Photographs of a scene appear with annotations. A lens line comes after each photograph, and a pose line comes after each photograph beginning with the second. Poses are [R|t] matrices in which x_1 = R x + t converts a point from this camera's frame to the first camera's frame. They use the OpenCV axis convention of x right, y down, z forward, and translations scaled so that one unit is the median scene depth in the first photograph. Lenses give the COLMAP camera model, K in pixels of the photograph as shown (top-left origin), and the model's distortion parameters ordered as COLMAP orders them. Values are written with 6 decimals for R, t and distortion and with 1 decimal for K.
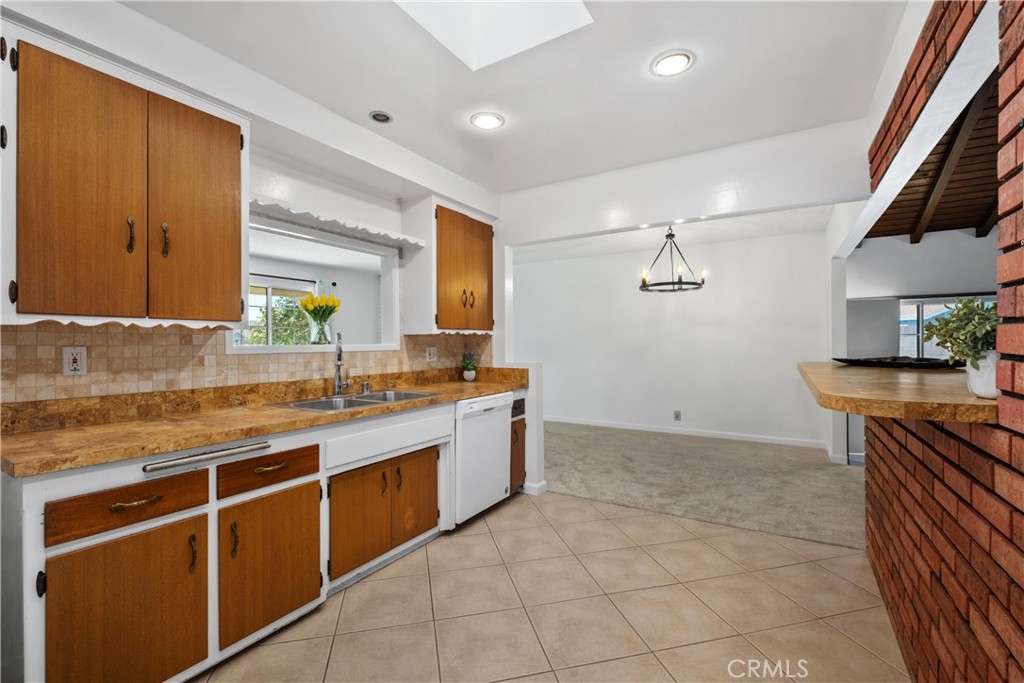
lens RADIAL K [[443.5, 0, 505.1], [0, 443.5, 345.9], [0, 0, 1]] dist [0.004968, -0.006261]
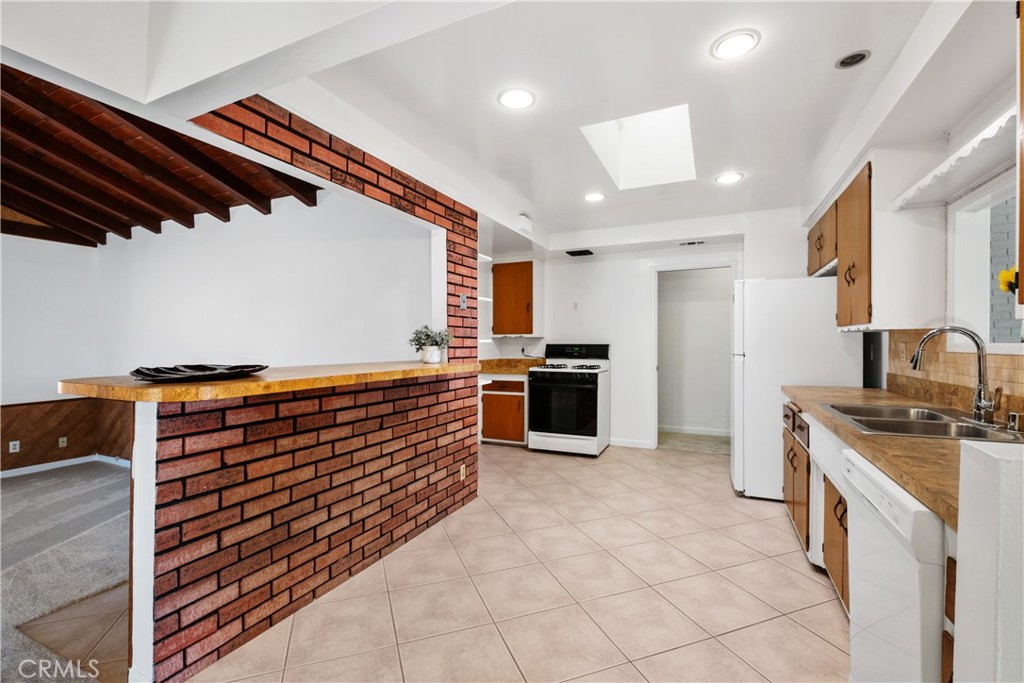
lens RADIAL K [[443.5, 0, 510.1], [0, 443.5, 347.2], [0, 0, 1]] dist [0.004968, -0.006261]
pose [[-0.990784, 0.009697, -0.135104, 0.389418], [0.007336, 0.999812, 0.017964, -0.013259], [0.135253, 0.016807, -0.990669, 1.500189]]
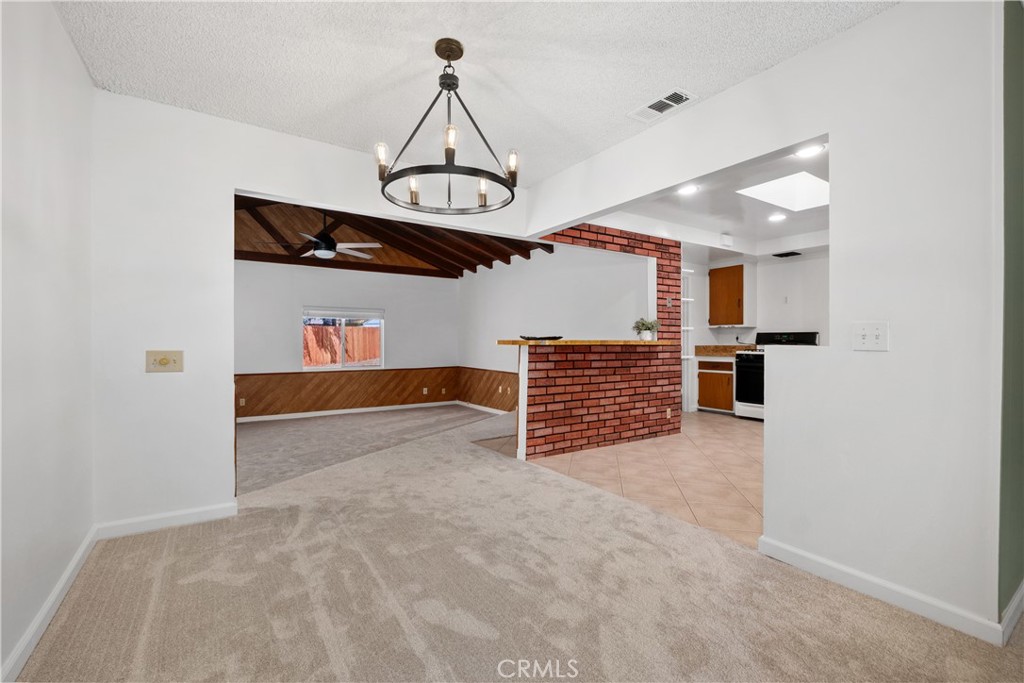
lens RADIAL K [[443.5, 0, 518.5], [0, 443.5, 341.7], [0, 0, 1]] dist [0.004968, -0.006261]
pose [[-0.922110, 0.008415, 0.386836, 0.216765], [0.010973, 0.999930, 0.004404, 0.033665], [-0.386772, 0.008306, -0.922138, 2.242958]]
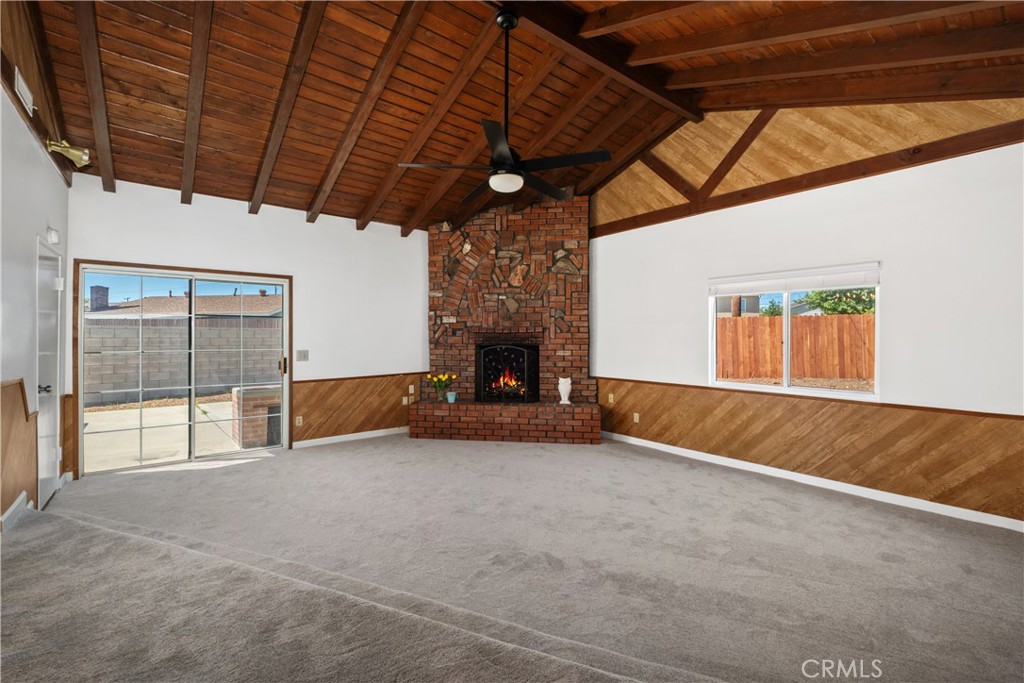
lens RADIAL K [[443.5, 0, 520.9], [0, 443.5, 336.1], [0, 0, 1]] dist [0.004968, -0.006261]
pose [[0.311108, 0.011845, 0.950301, 0.713923], [0.001516, 0.999915, -0.012960, 0.048779], [-0.950373, 0.005472, 0.311064, 0.327934]]
